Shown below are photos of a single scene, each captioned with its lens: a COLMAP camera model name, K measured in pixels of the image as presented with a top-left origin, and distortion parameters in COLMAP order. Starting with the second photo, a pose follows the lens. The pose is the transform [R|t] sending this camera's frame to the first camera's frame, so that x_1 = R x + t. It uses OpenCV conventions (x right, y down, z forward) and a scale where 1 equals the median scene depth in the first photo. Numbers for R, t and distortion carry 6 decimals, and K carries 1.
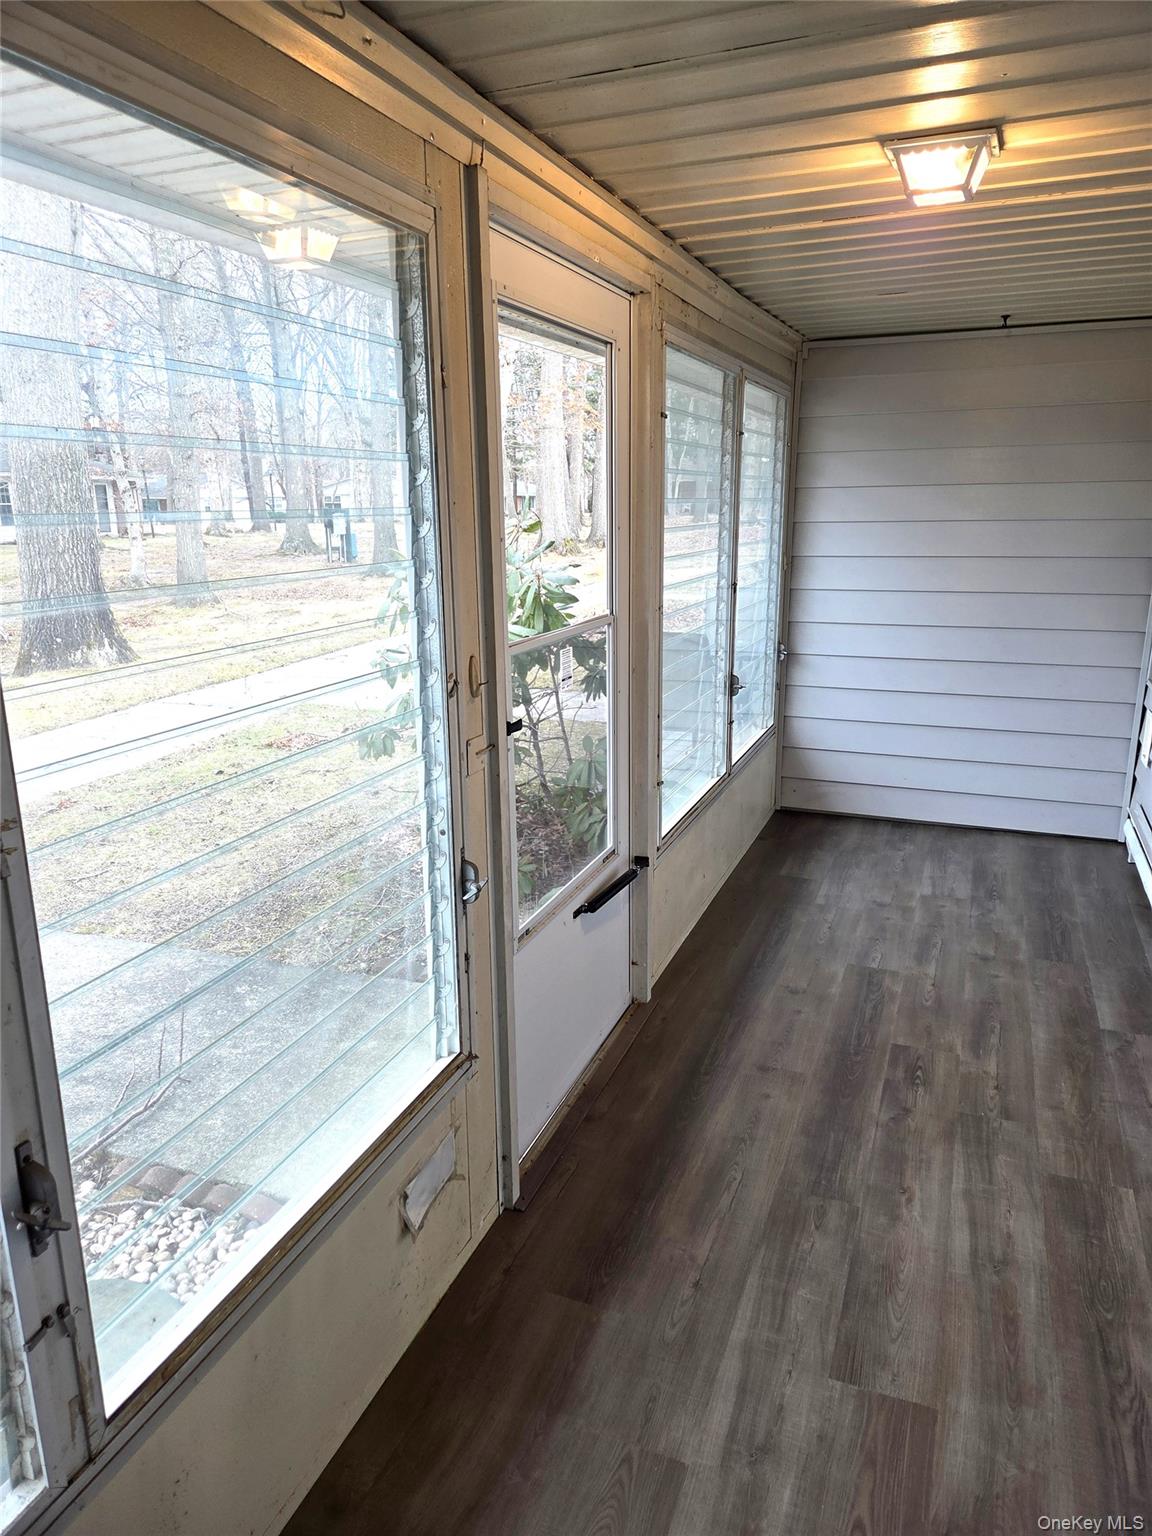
lens RADIAL K [[1029.3, 0, 573.6], [0, 1029.3, 771.2], [0, 0, 1]] dist [0.038873, -0.012549]
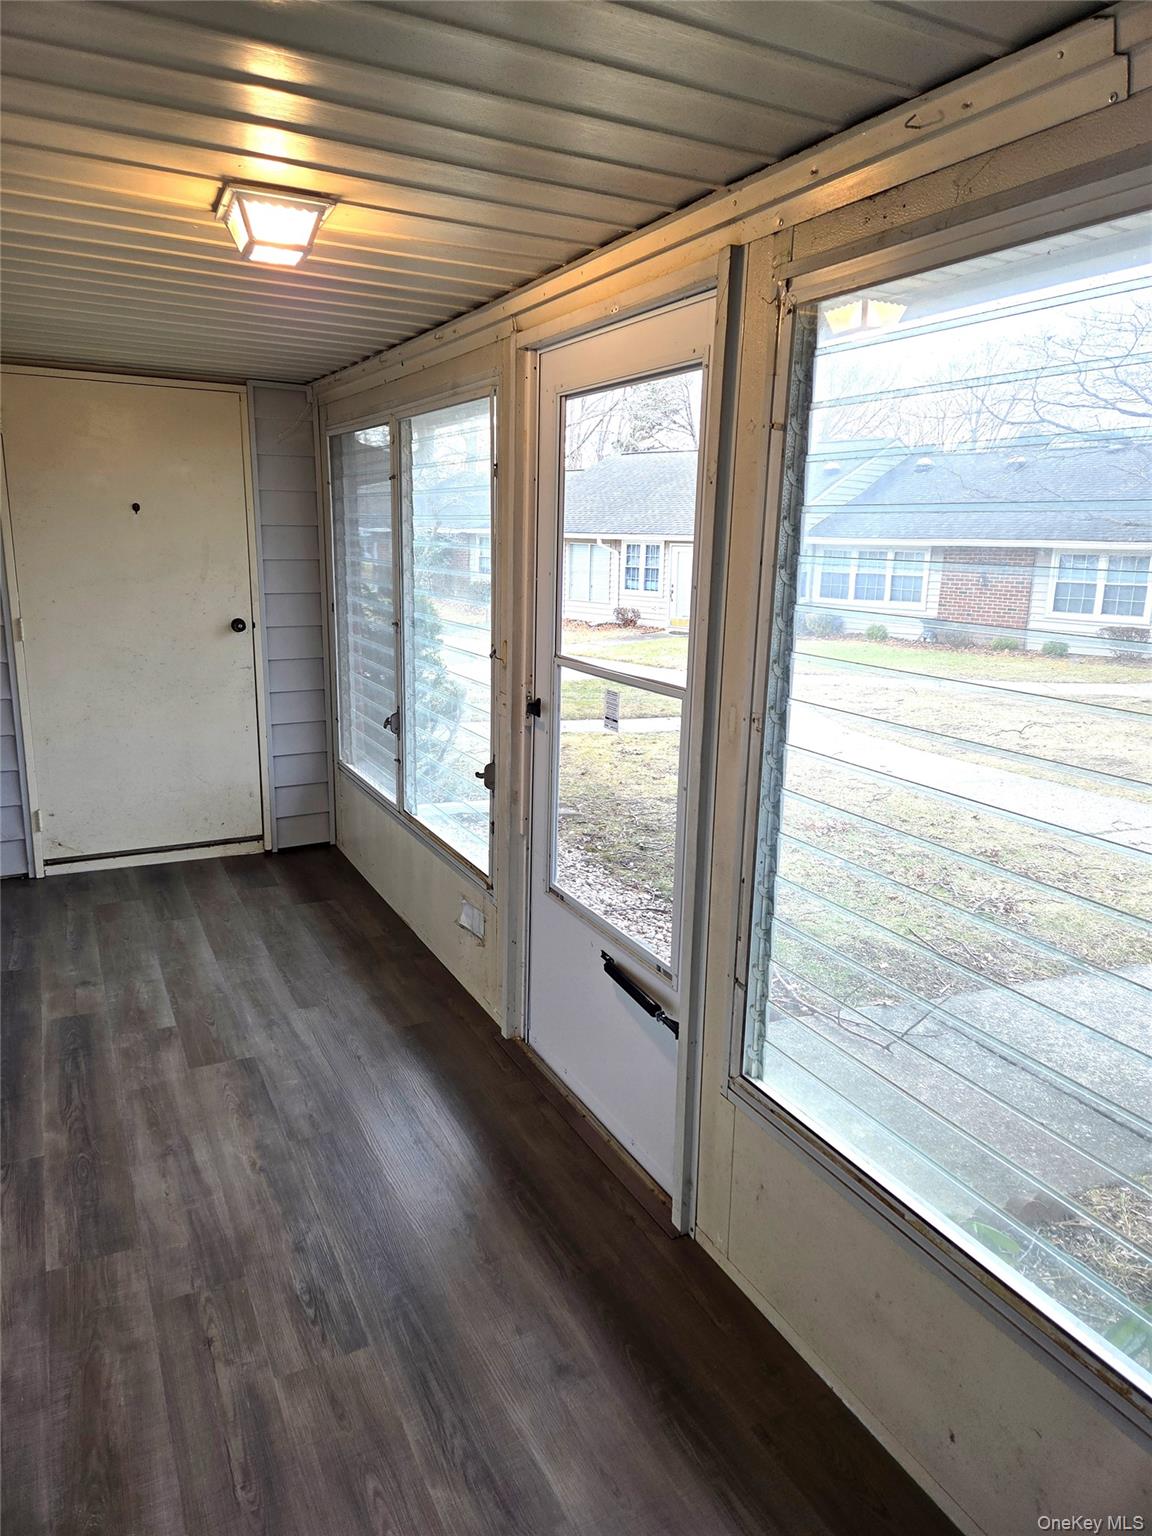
lens RADIAL K [[1029.3, 0, 575.7], [0, 1029.3, 763.4], [0, 0, 1]] dist [0.038873, -0.012549]
pose [[-0.659522, 0.162451, -0.733922, 0.891506], [-0.211261, 0.896955, 0.388382, -0.506182], [0.721388, 0.411195, -0.557242, 1.790160]]
